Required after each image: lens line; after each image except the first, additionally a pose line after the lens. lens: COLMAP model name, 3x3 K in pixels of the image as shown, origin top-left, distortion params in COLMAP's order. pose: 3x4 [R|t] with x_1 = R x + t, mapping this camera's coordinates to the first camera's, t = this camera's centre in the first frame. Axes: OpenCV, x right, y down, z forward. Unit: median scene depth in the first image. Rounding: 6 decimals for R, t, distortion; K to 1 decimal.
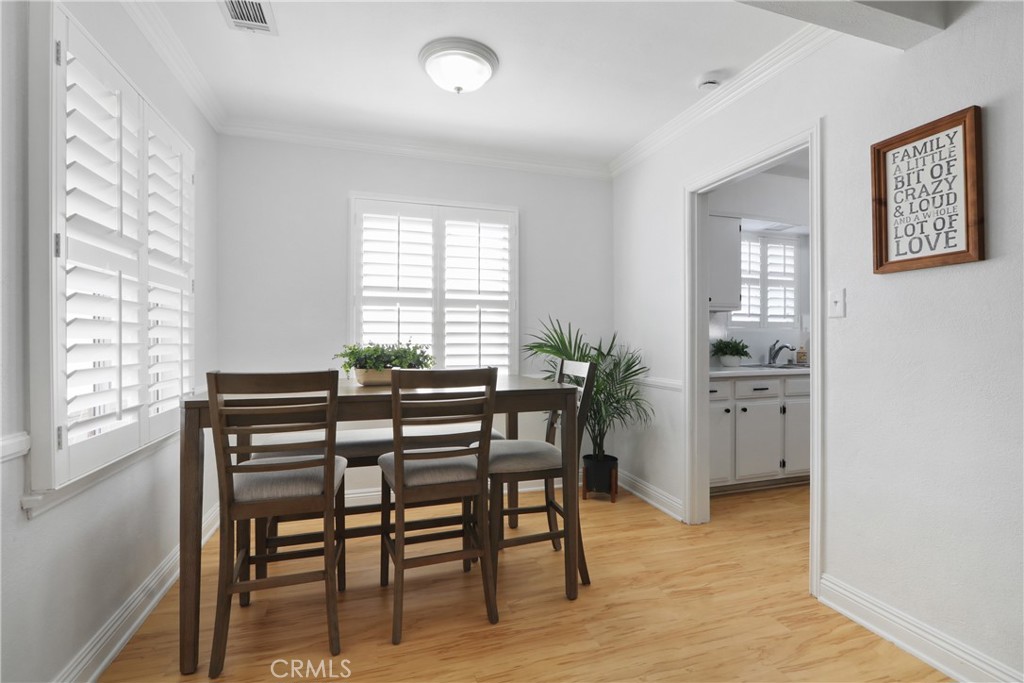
lens RADIAL K [[484.7, 0, 514.1], [0, 484.7, 337.9], [0, 0, 1]] dist [0.003687, 0.001094]
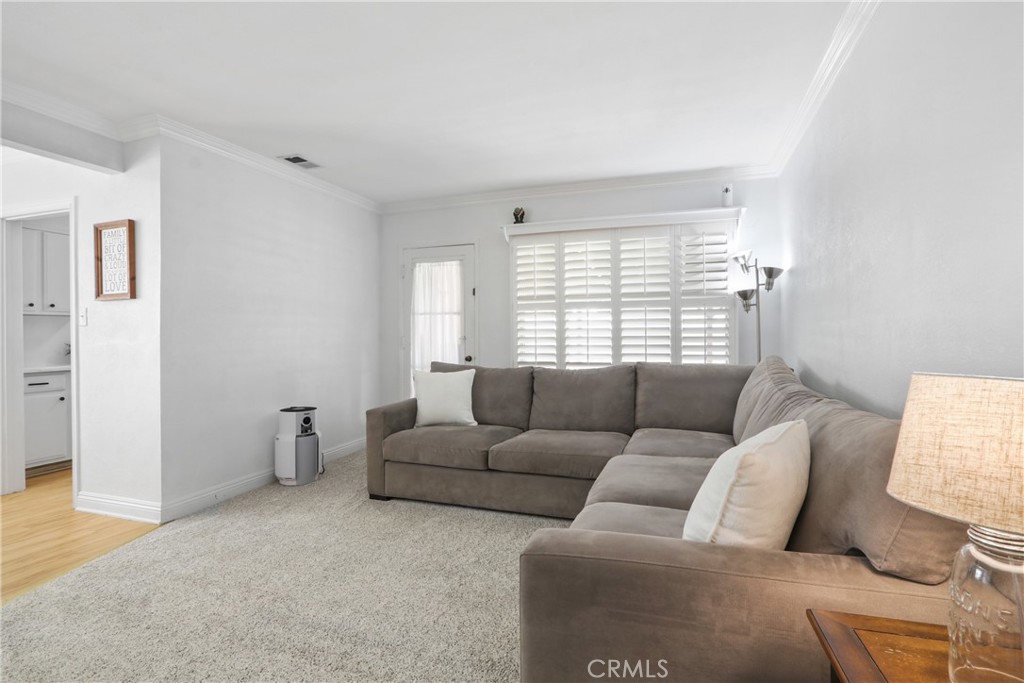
lens RADIAL K [[484.7, 0, 507.5], [0, 484.7, 335.2], [0, 0, 1]] dist [0.003687, 0.001094]
pose [[0.576797, -0.011910, 0.816801, 0.194816], [0.009401, 0.999924, 0.007941, -0.012776], [-0.816834, 0.003098, 0.576865, -1.185685]]
